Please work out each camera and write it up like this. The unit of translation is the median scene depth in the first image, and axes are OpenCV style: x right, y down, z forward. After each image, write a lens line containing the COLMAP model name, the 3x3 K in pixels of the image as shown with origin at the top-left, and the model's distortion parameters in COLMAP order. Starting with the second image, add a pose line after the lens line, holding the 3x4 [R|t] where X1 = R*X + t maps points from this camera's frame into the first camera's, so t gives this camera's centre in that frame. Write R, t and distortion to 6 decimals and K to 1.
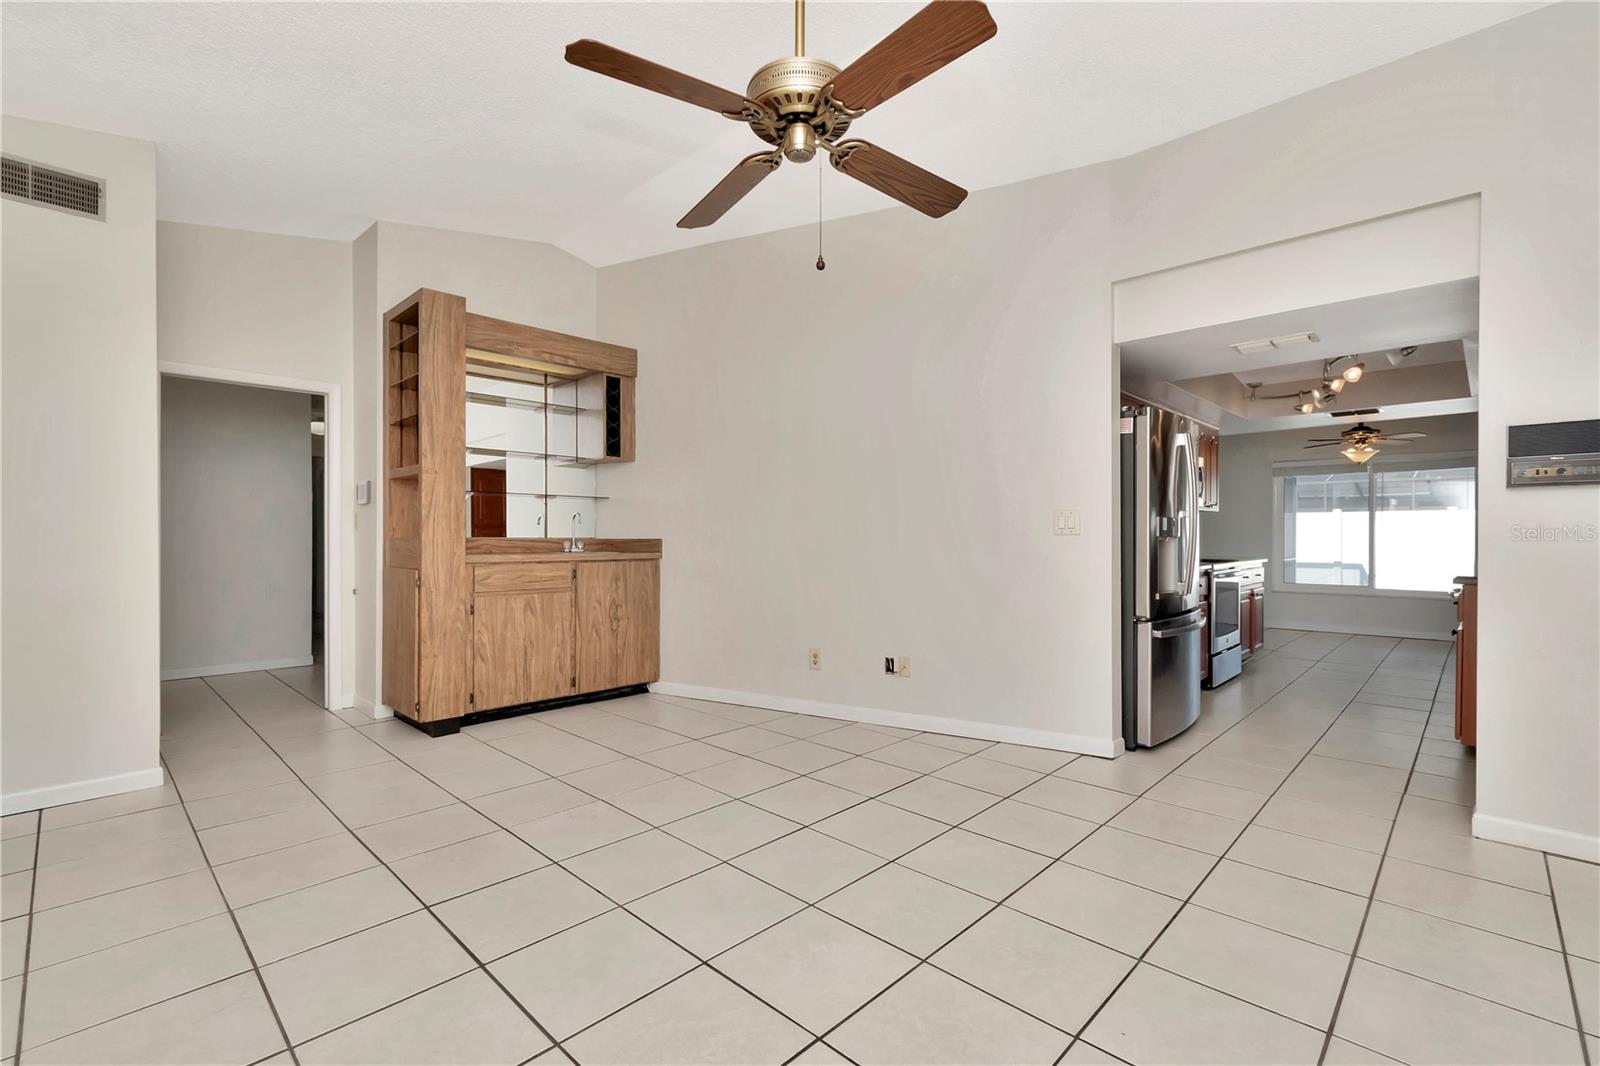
lens RADIAL K [[708.4, 0, 813.2], [0, 708.4, 540.5], [0, 0, 1]] dist [0.001570, 0.000069]
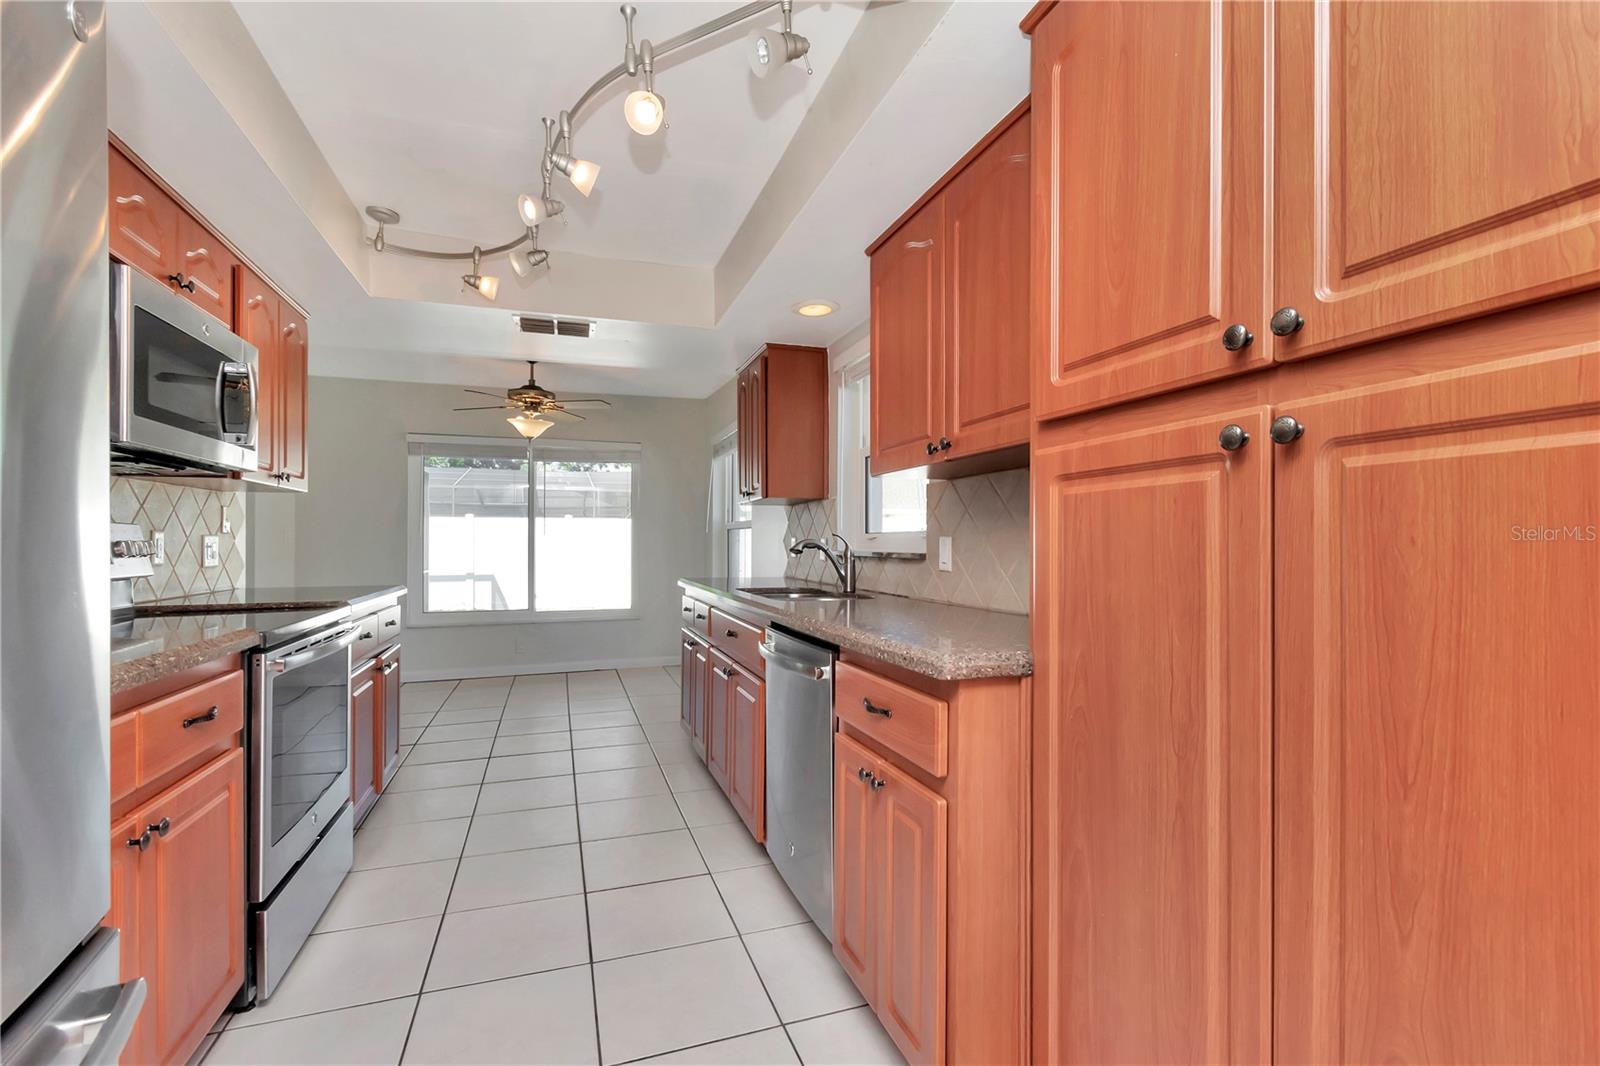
lens RADIAL K [[712.9, 0, 802.3], [0, 712.9, 531.8], [0, 0, 1]] dist [0.002893, -0.000286]
pose [[0.458437, 0.011300, 0.888655, 0.276861], [0.011098, 0.999768, -0.018438, -0.002183], [-0.888658, 0.018315, 0.458205, 0.450428]]
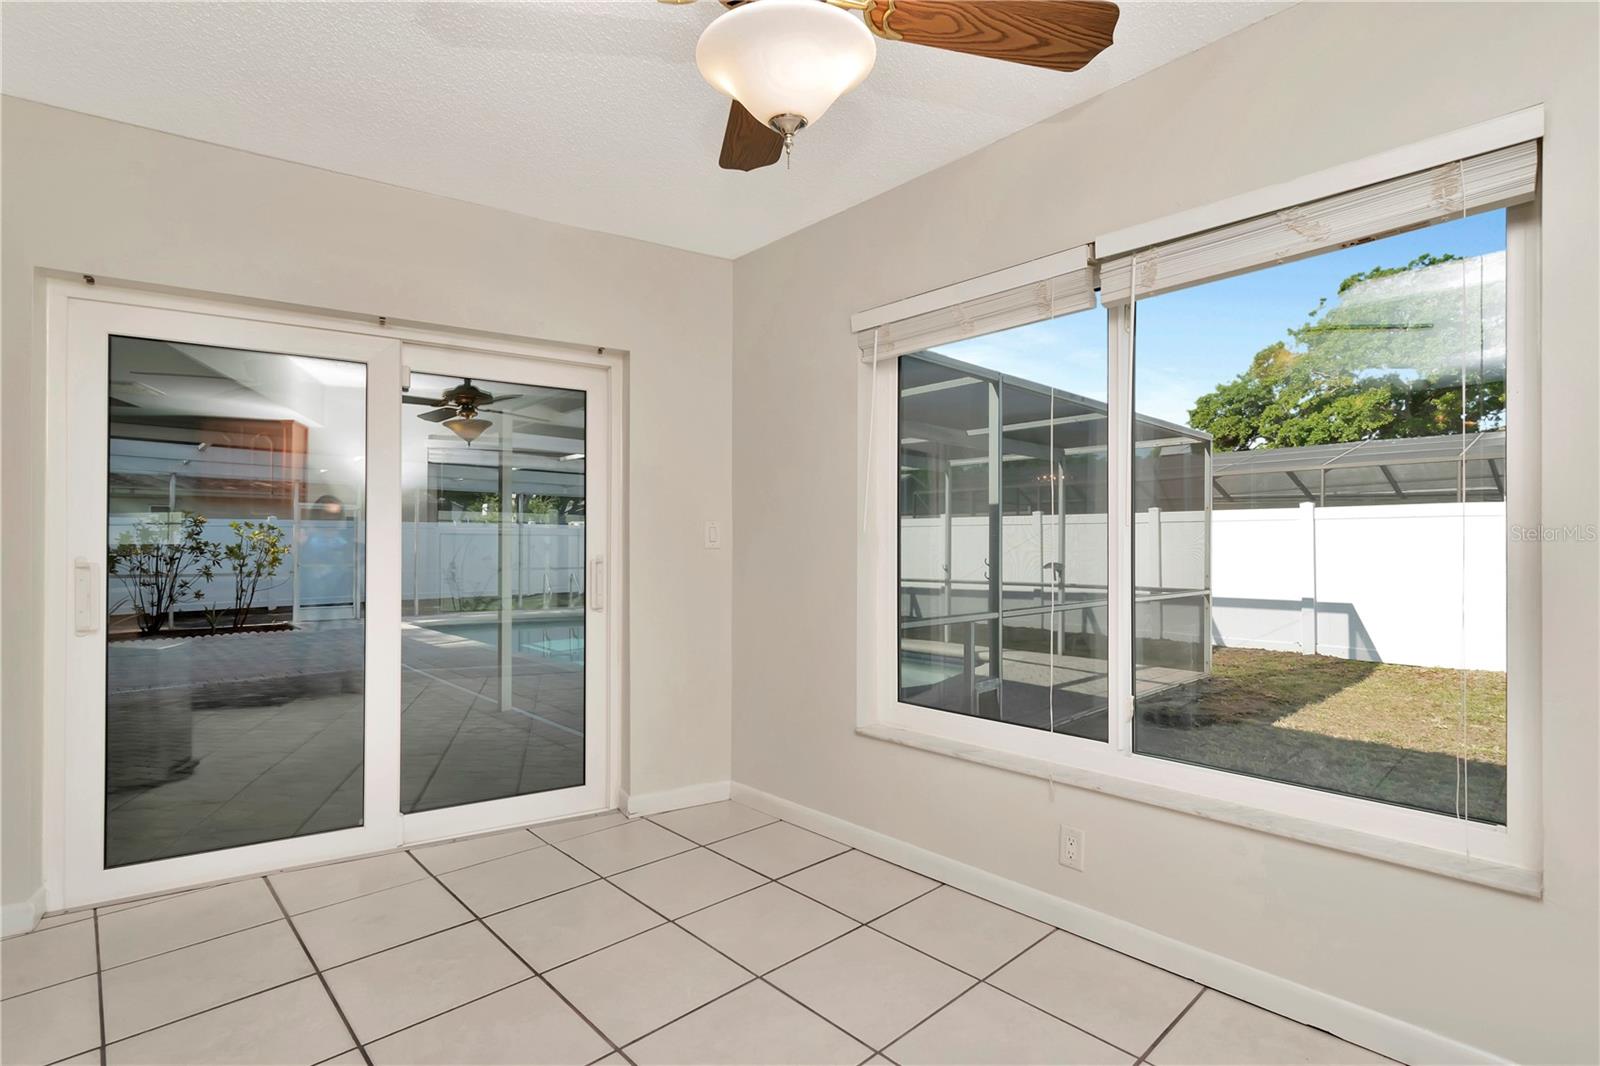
lens RADIAL K [[741.1, 0, 818.1], [0, 741.1, 546.0], [0, 0, 1]] dist [0.002027, 0.000309]
pose [[0.999115, -0.000100, -0.042052, 0.792518], [-0.000389, 0.999932, -0.011640, -0.006309], [0.042050, 0.011647, 0.999048, 0.831130]]
